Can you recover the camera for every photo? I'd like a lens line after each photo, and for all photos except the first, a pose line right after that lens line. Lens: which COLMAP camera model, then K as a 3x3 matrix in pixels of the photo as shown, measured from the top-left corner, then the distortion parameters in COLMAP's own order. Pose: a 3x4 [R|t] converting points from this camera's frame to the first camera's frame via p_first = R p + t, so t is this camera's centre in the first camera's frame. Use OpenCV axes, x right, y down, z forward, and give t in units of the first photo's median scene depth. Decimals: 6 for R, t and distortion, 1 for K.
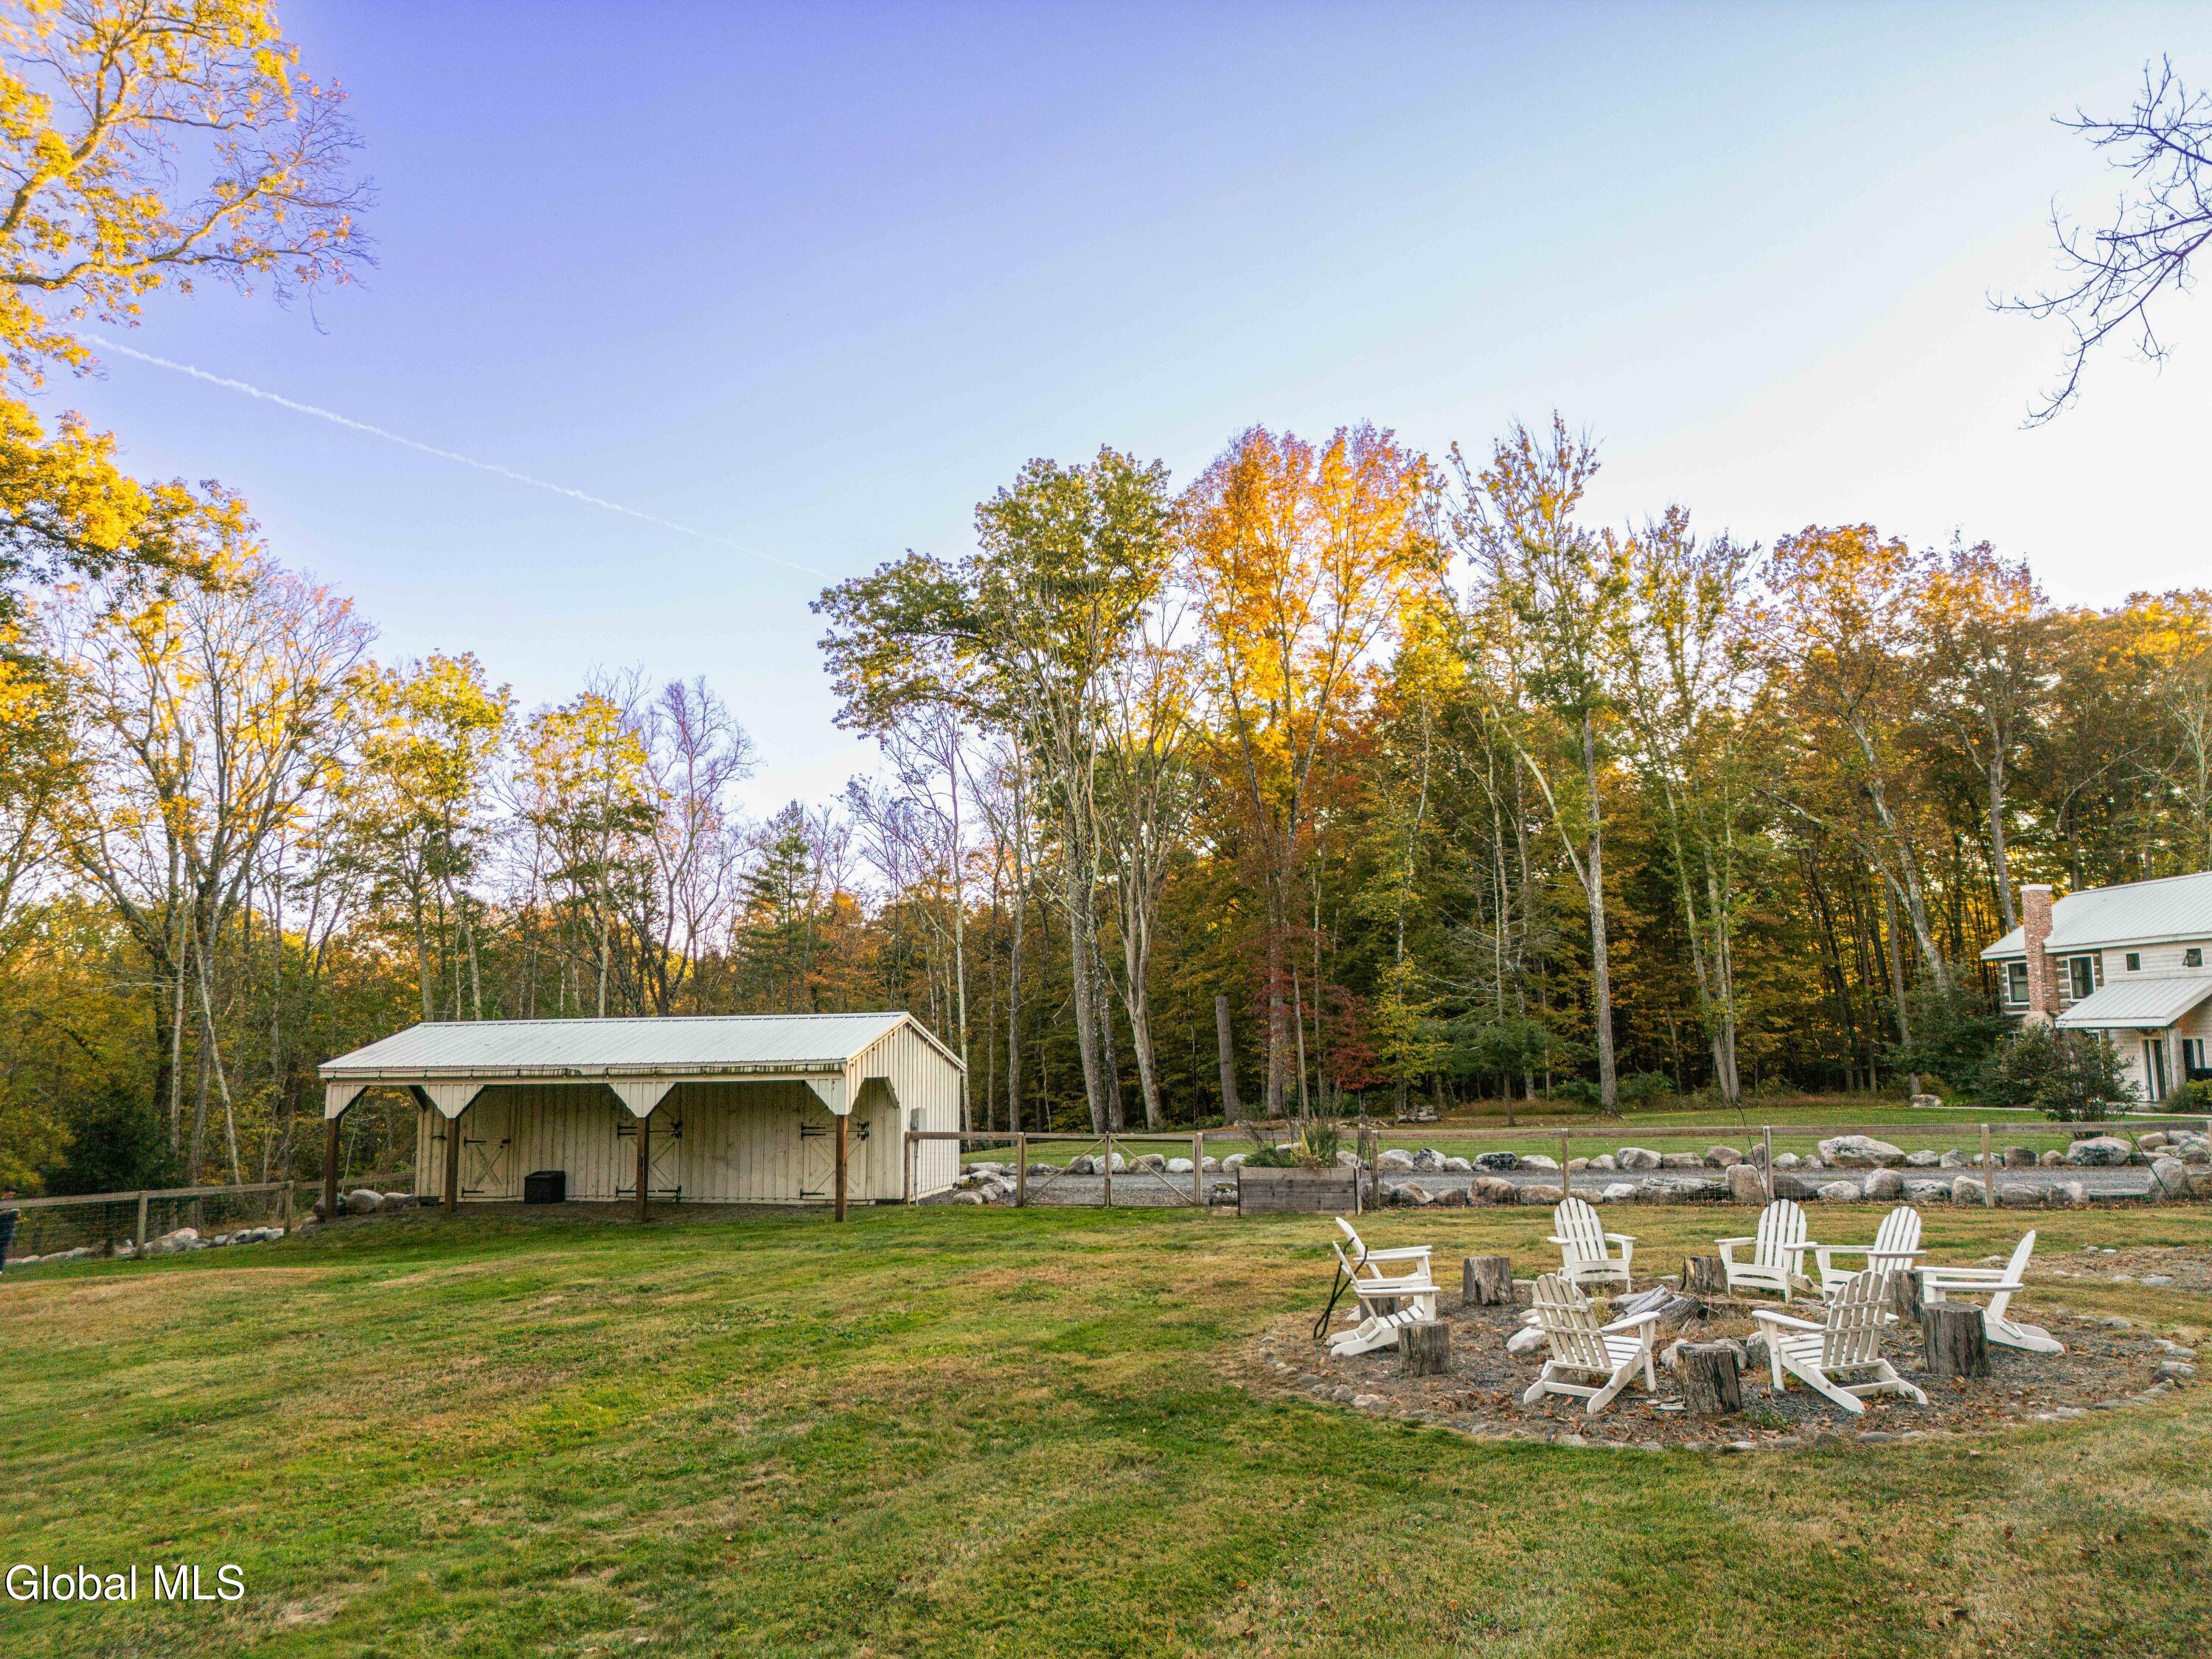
lens RADIAL K [[1574.9, 0, 1107.9], [0, 1574.9, 824.7], [0, 0, 1]] dist [0.034481, -0.013723]
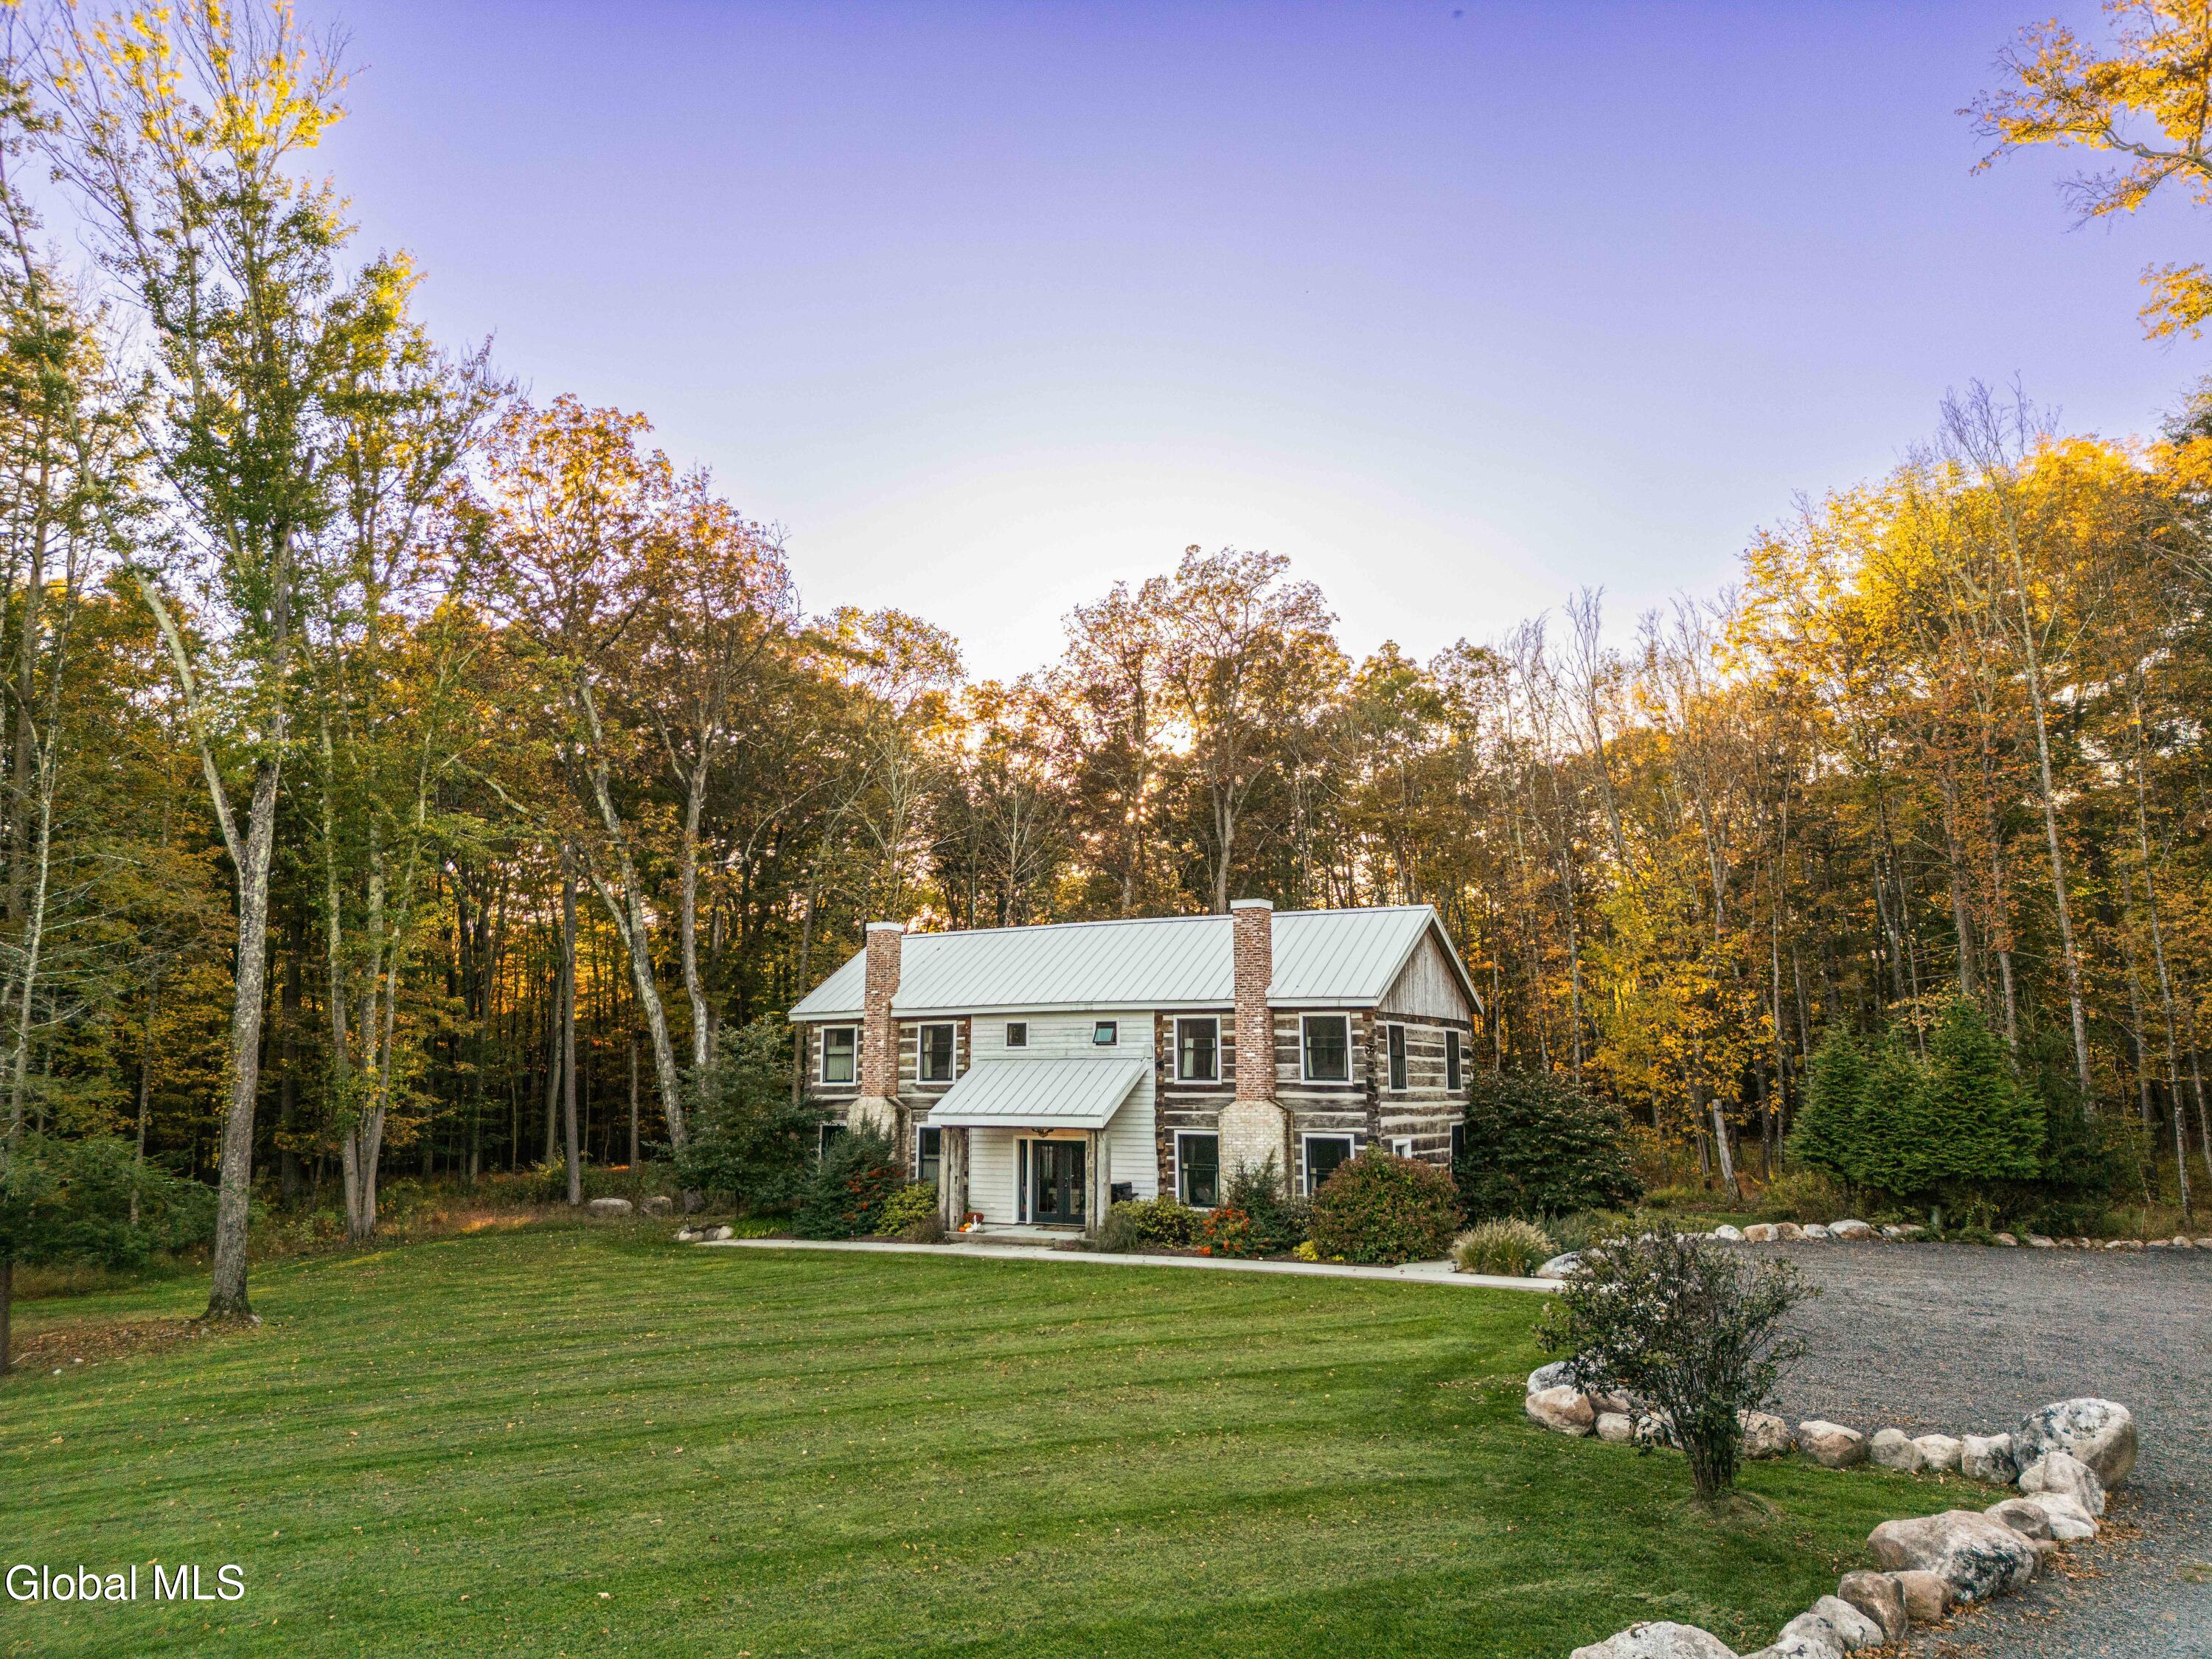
lens RADIAL K [[1574.9, 0, 1104.4], [0, 1574.9, 823.9], [0, 0, 1]] dist [0.034481, -0.013723]
pose [[0.588982, 0.127149, 0.798081, 0.057459], [-0.111052, 0.990911, -0.075913, 0.035621], [-0.800480, -0.043917, 0.597749, 0.474963]]
